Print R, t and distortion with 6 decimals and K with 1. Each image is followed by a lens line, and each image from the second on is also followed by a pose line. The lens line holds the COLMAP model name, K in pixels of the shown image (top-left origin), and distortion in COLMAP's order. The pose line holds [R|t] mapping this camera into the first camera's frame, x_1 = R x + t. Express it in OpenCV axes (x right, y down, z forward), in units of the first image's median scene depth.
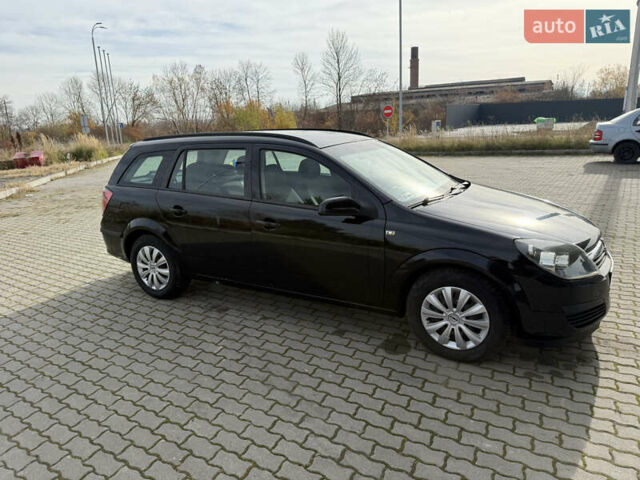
lens RADIAL K [[451.0, 0, 321.1], [0, 451.0, 239.9], [0, 0, 1]] dist [0.070974, -0.108579]
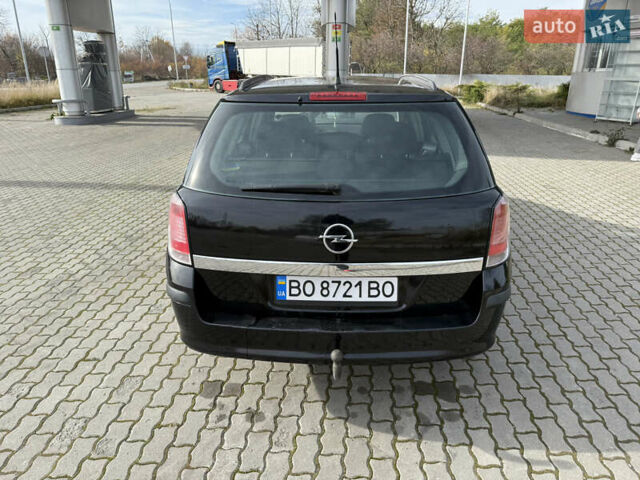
lens RADIAL K [[453.8, 0, 323.3], [0, 453.8, 235.6], [0, 0, 1]] dist [0.005177, -0.003495]
pose [[-0.467711, -0.249733, 0.847868, -0.620249], [0.247987, 0.883650, 0.397070, -0.235260], [-0.848380, 0.395974, -0.351363, 1.051609]]
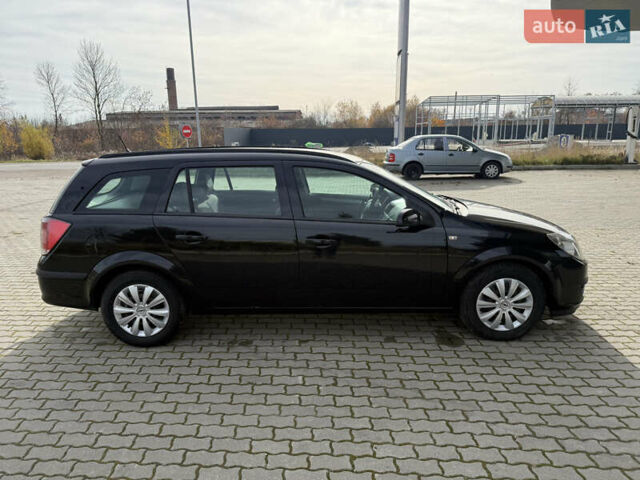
lens RADIAL K [[450.3, 0, 320.0], [0, 450.3, 240.0], [0, 0, 1]] dist [0.063594, -0.093744]
pose [[0.872605, -0.081227, 0.481625, -0.356847], [0.102933, 0.994511, -0.018766, -0.012228], [-0.477457, 0.065950, 0.876177, 0.091324]]
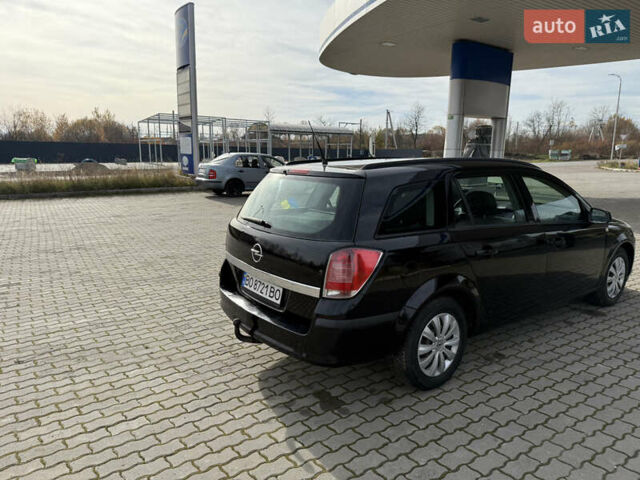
lens RADIAL K [[450.3, 0, 320.0], [0, 450.3, 240.0], [0, 0, 1]] dist [0.063594, -0.093744]
pose [[0.399400, -0.125714, 0.908117, -0.800499], [0.207156, 0.977310, 0.044183, -0.124785], [-0.893066, 0.170475, 0.416380, 0.638923]]
